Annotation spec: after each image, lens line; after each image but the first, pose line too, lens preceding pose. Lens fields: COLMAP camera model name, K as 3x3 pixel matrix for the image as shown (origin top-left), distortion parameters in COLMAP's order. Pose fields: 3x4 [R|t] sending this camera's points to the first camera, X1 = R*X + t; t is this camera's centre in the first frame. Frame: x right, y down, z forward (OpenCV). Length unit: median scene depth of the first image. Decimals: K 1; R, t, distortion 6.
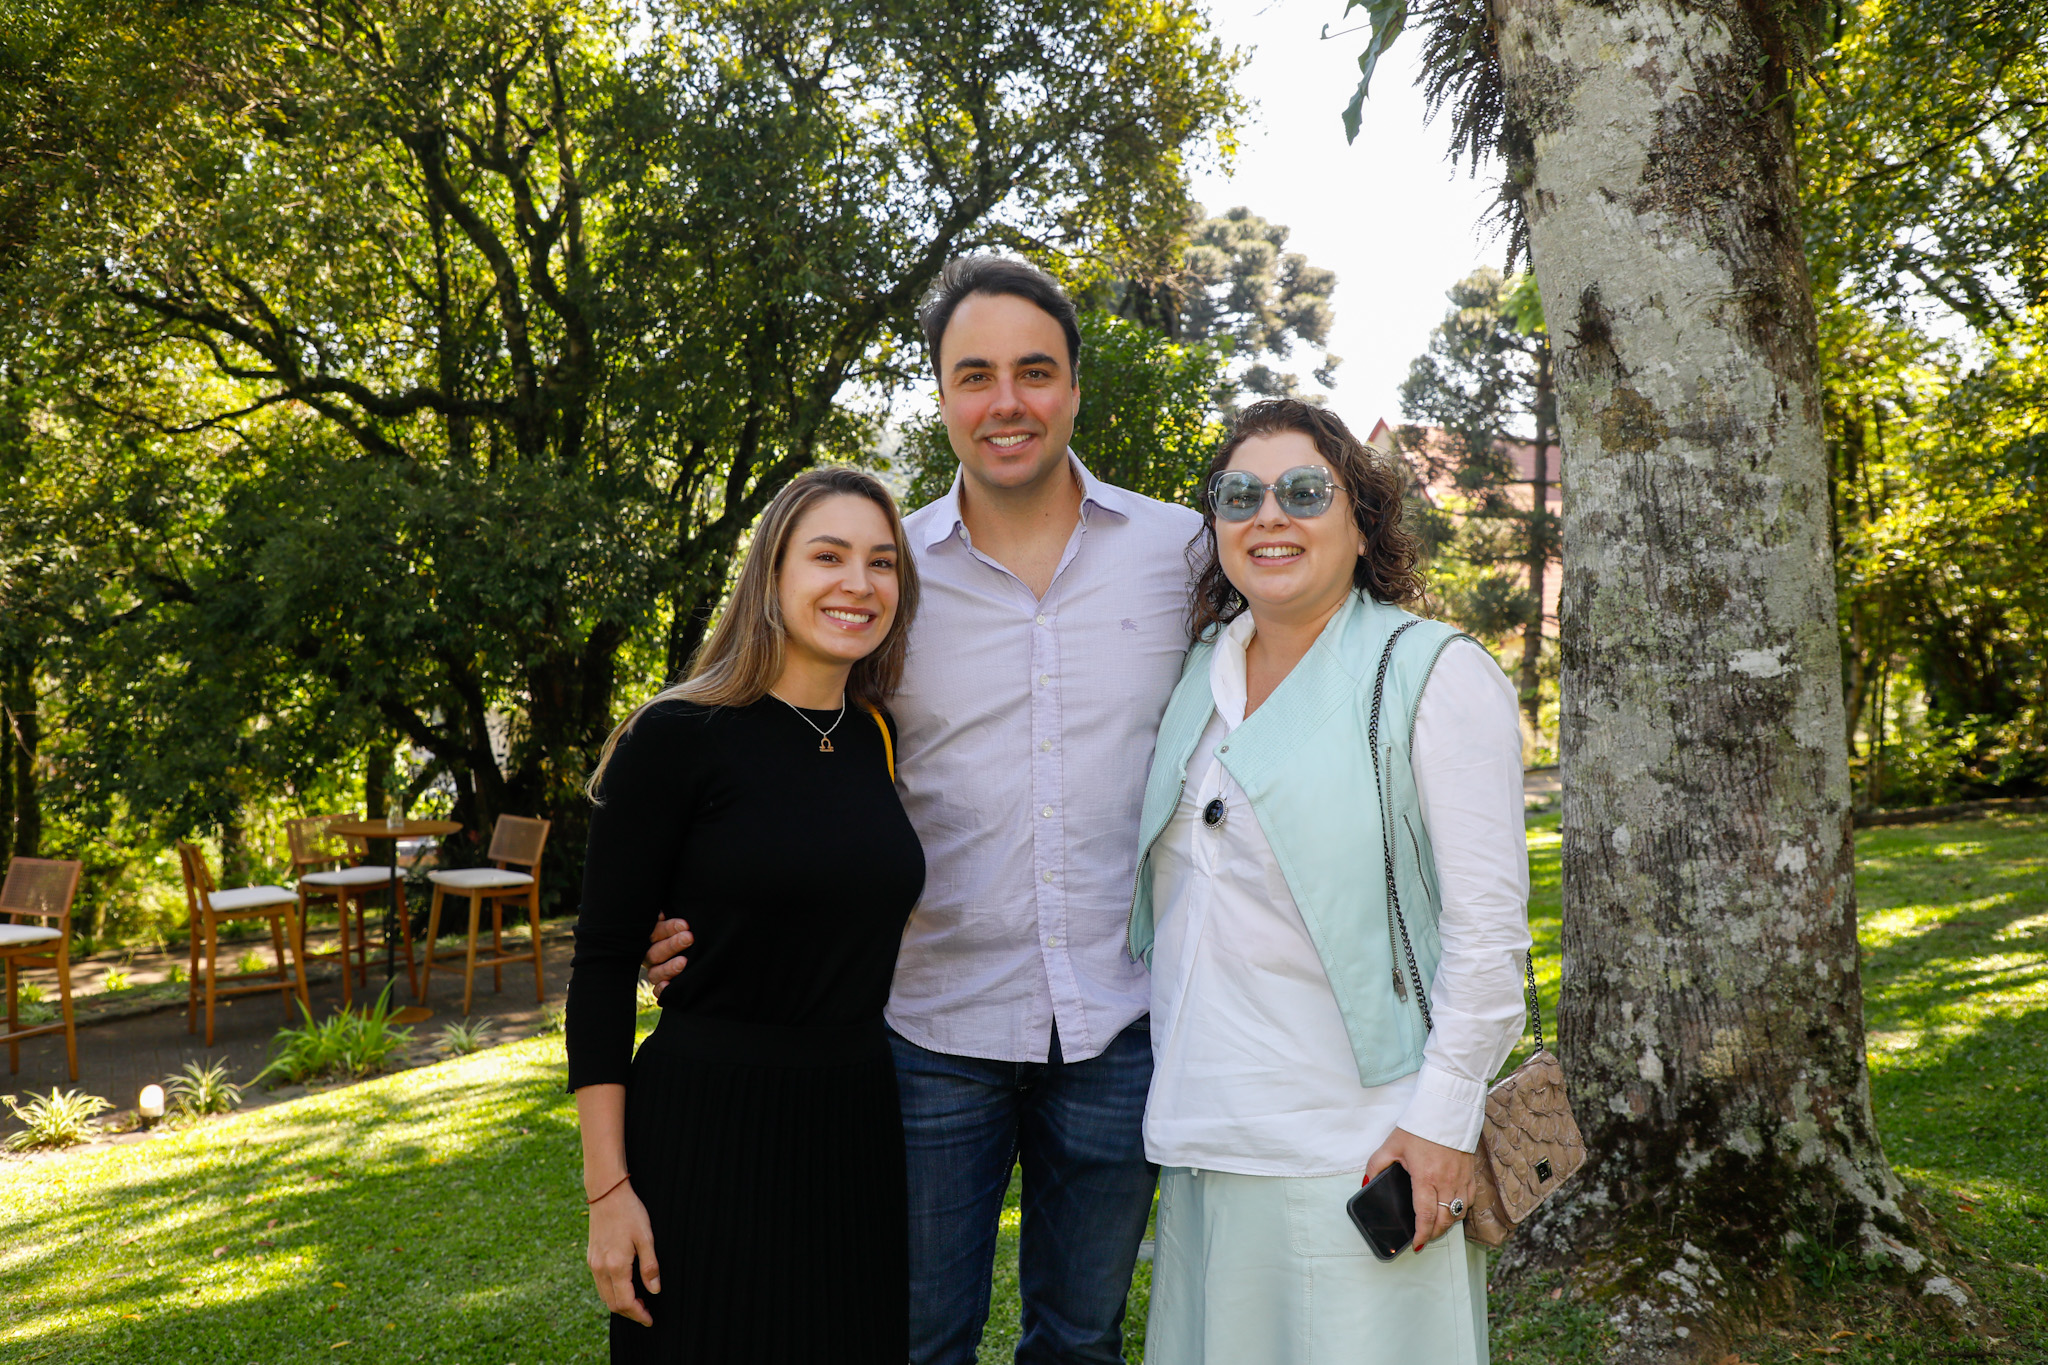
lens RADIAL K [[2073.5, 0, 1023.9], [0, 2073.5, 683.5], [0, 0, 1]] dist [0.058082, 0.000000]
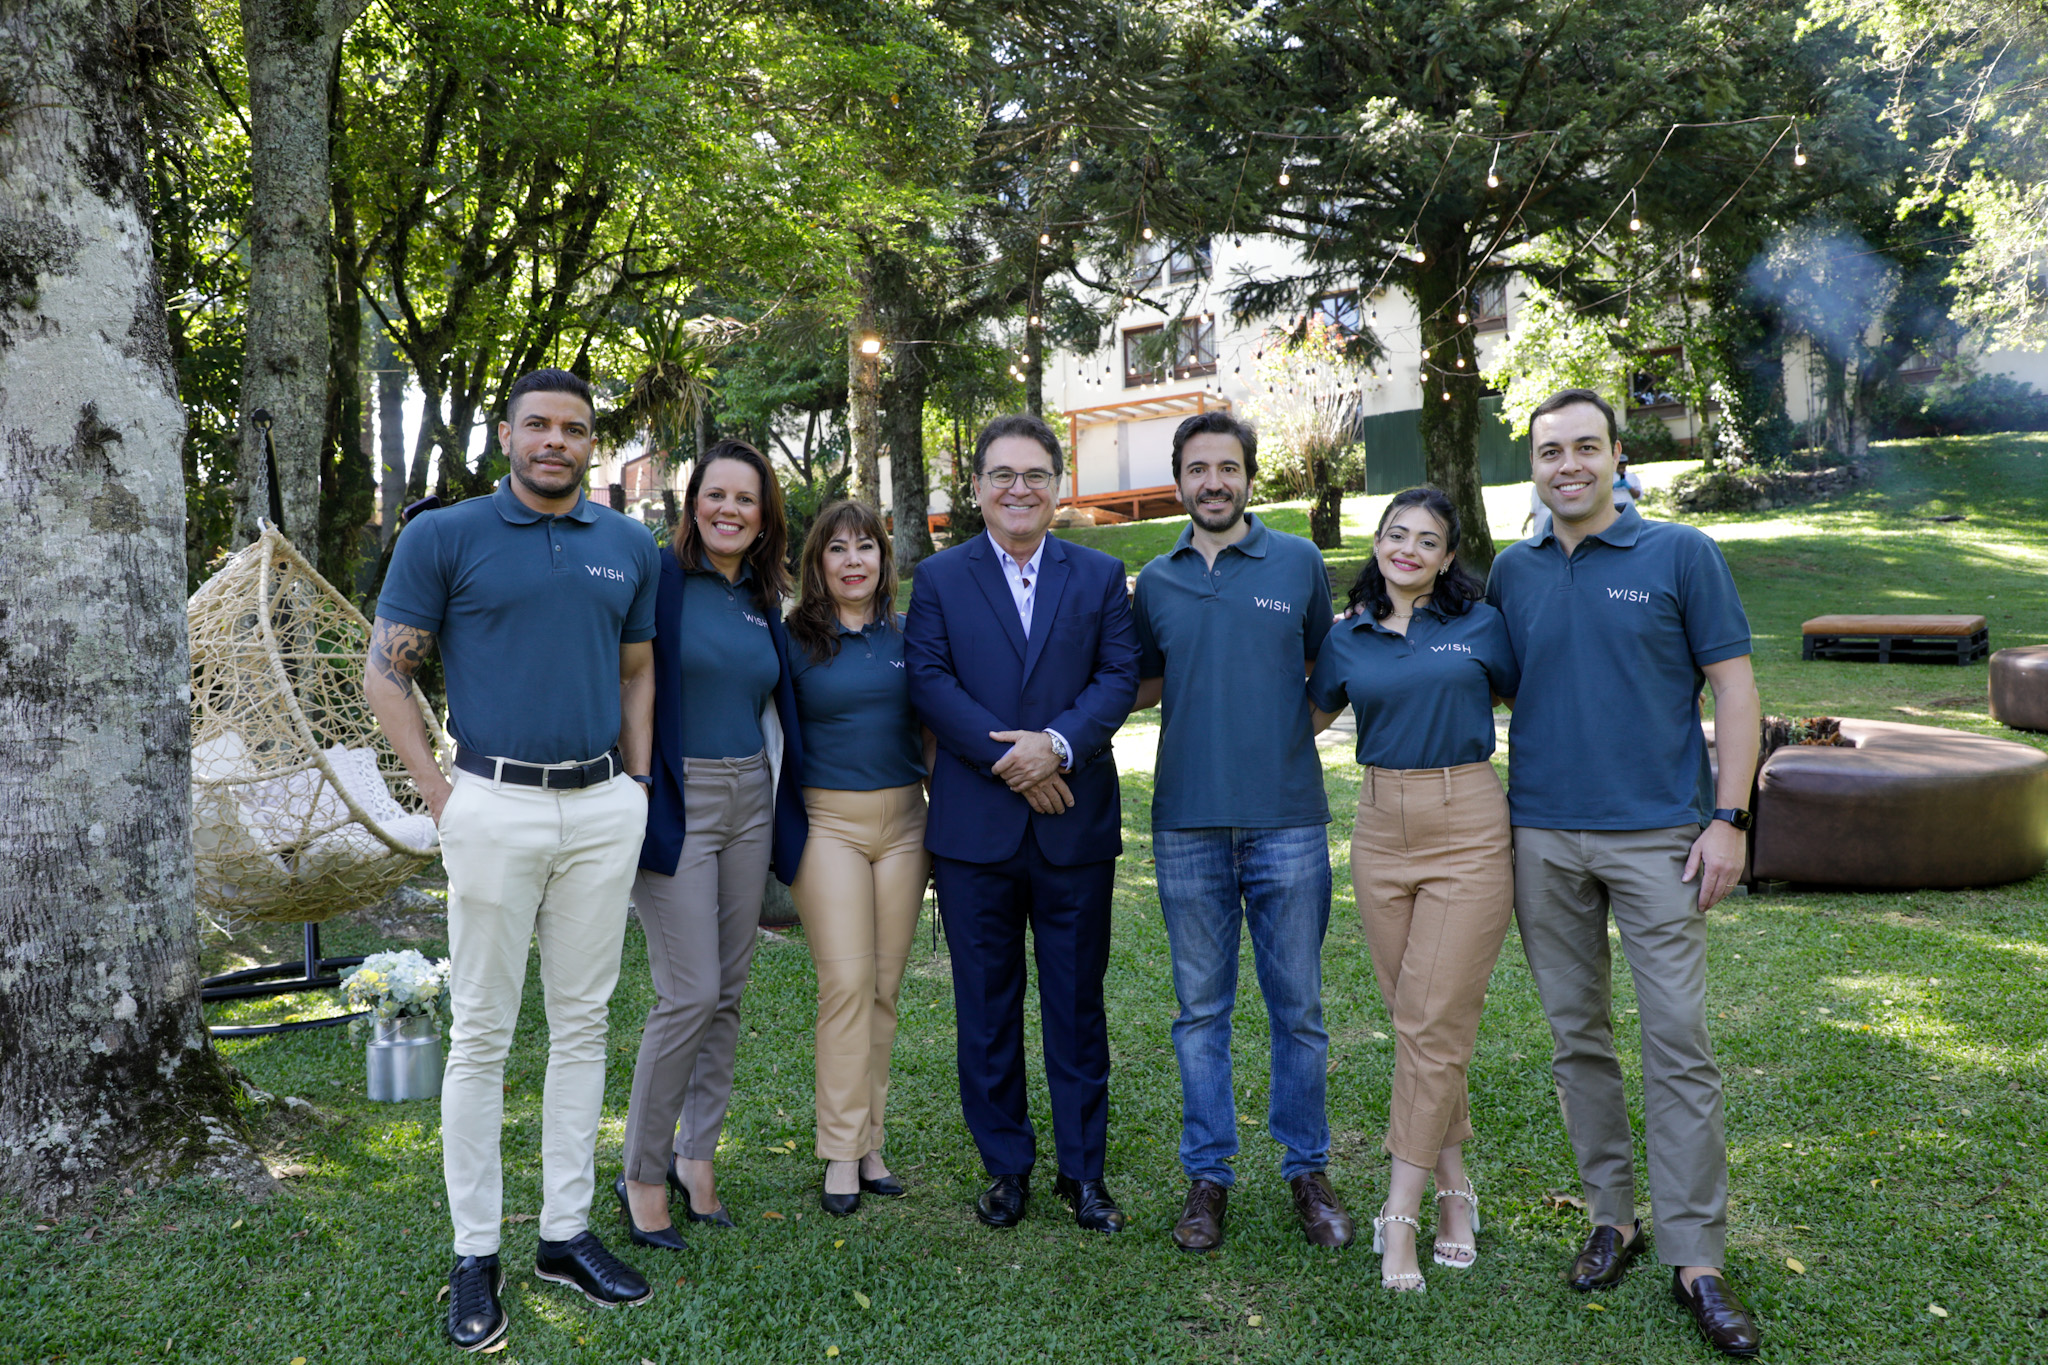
lens RADIAL K [[1821.0, 0, 1023.9], [0, 1821.0, 687.9], [0, 0, 1]] dist [0.006649, 0.001988]
pose [[-0.081106, 0.041735, 0.995831, -0.890340], [0.091173, 0.995245, -0.034284, 0.077473], [-0.992527, 0.088012, -0.084526, 0.533426]]
